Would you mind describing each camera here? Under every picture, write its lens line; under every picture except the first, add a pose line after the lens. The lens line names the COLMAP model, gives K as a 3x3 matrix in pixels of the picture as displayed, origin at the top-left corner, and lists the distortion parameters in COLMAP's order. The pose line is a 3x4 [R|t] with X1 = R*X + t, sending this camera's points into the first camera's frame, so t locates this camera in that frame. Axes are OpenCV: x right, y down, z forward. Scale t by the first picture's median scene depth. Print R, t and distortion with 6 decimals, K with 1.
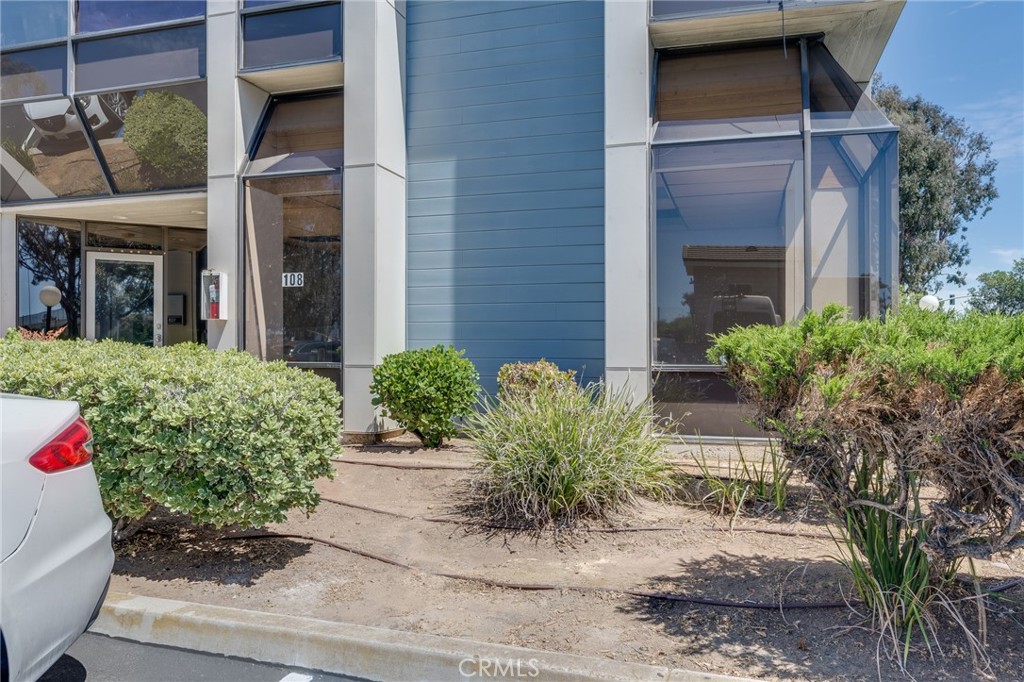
lens RADIAL K [[781.8, 0, 512.0], [0, 781.8, 341.0], [0, 0, 1]] dist [-0.000637, 0.001161]
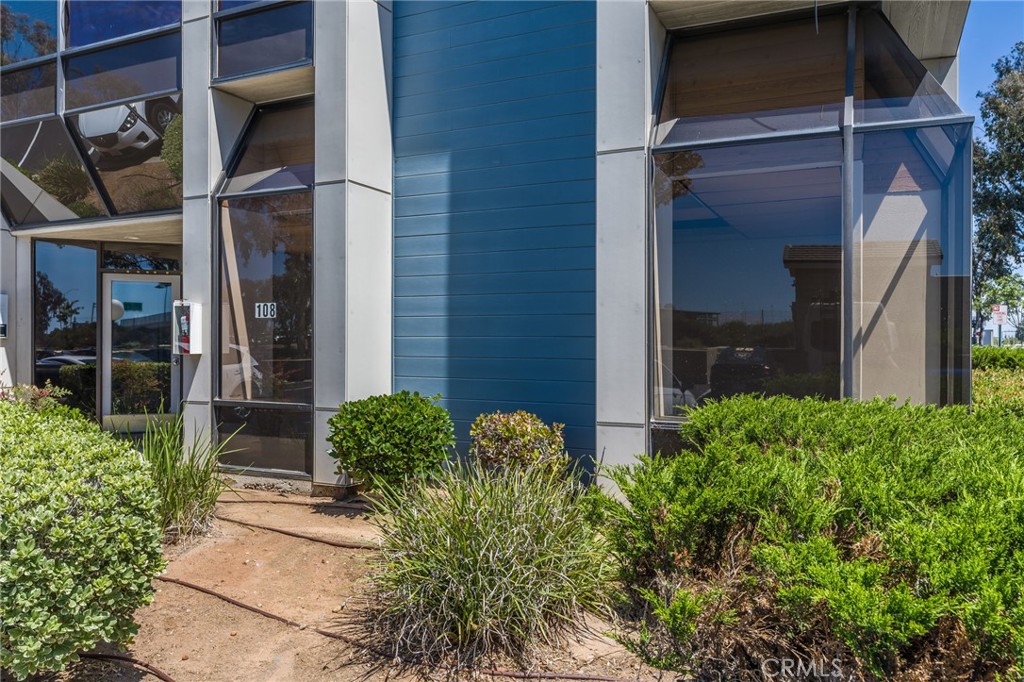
lens RADIAL K [[781.8, 0, 512.0], [0, 781.8, 341.0], [0, 0, 1]] dist [-0.000637, 0.001161]
pose [[0.988846, 0.001519, -0.148932, 0.135953], [-0.000049, 0.999951, 0.009878, -0.052393], [0.148940, -0.009760, 0.988798, 0.151271]]
